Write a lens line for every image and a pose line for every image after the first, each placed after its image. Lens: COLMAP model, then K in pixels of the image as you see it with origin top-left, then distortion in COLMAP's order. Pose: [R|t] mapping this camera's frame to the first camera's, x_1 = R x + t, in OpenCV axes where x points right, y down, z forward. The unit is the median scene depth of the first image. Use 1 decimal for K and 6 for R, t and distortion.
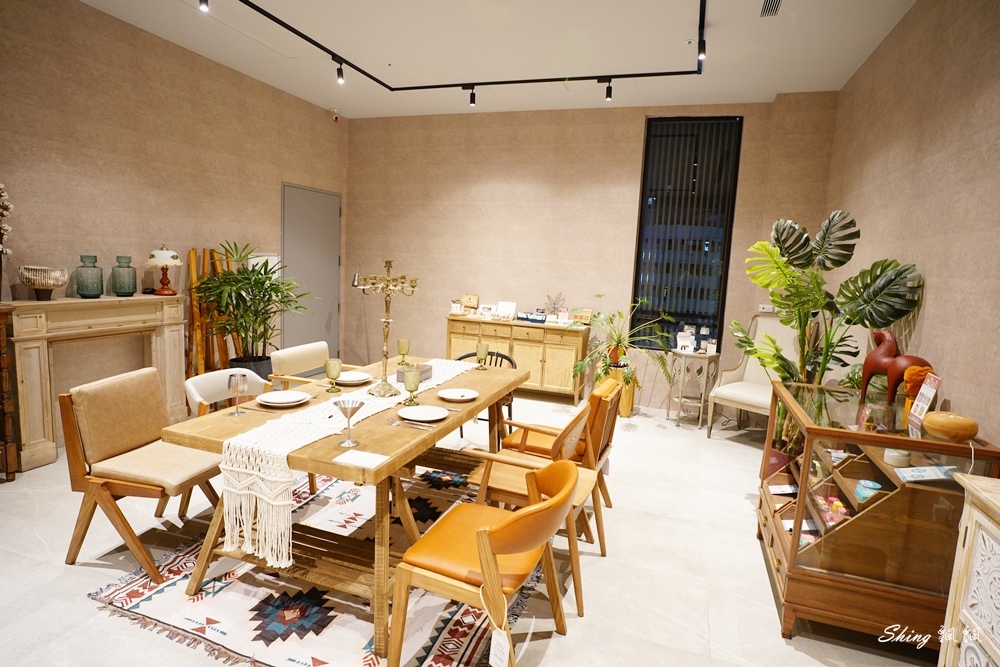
lens RADIAL K [[545.2, 0, 500.0], [0, 545.2, 333.5], [0, 0, 1]] dist [-0.062573, 0.049381]
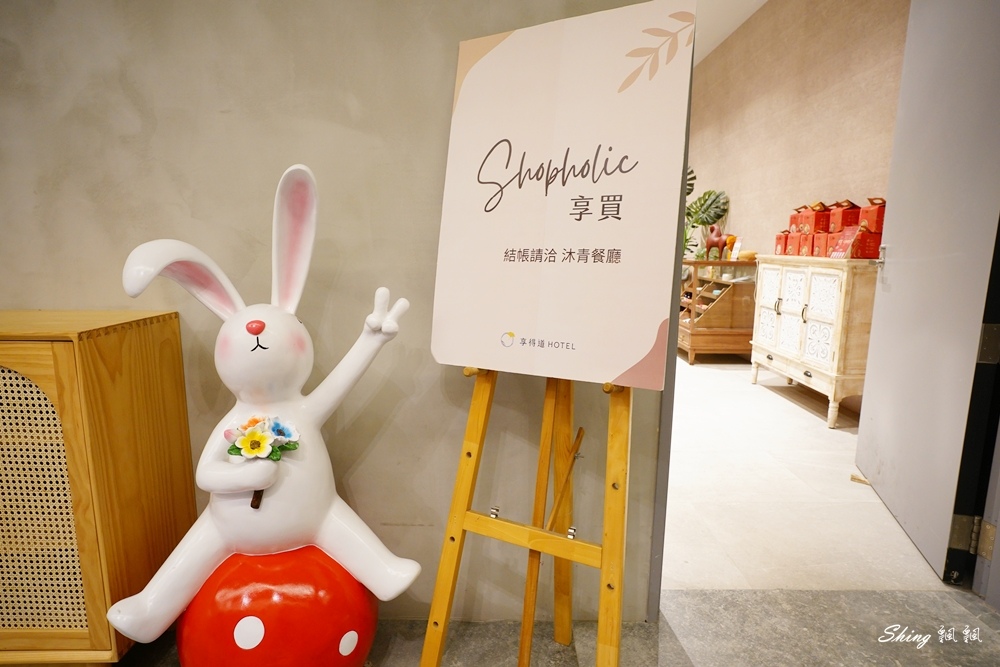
lens RADIAL K [[545.2, 0, 500.0], [0, 545.2, 333.5], [0, 0, 1]] dist [-0.062573, 0.049381]
pose [[0.946734, -0.099804, 0.306159, -0.628161], [0.086087, 0.994597, 0.058020, 0.194820], [-0.310295, -0.028573, 0.950211, -0.608003]]
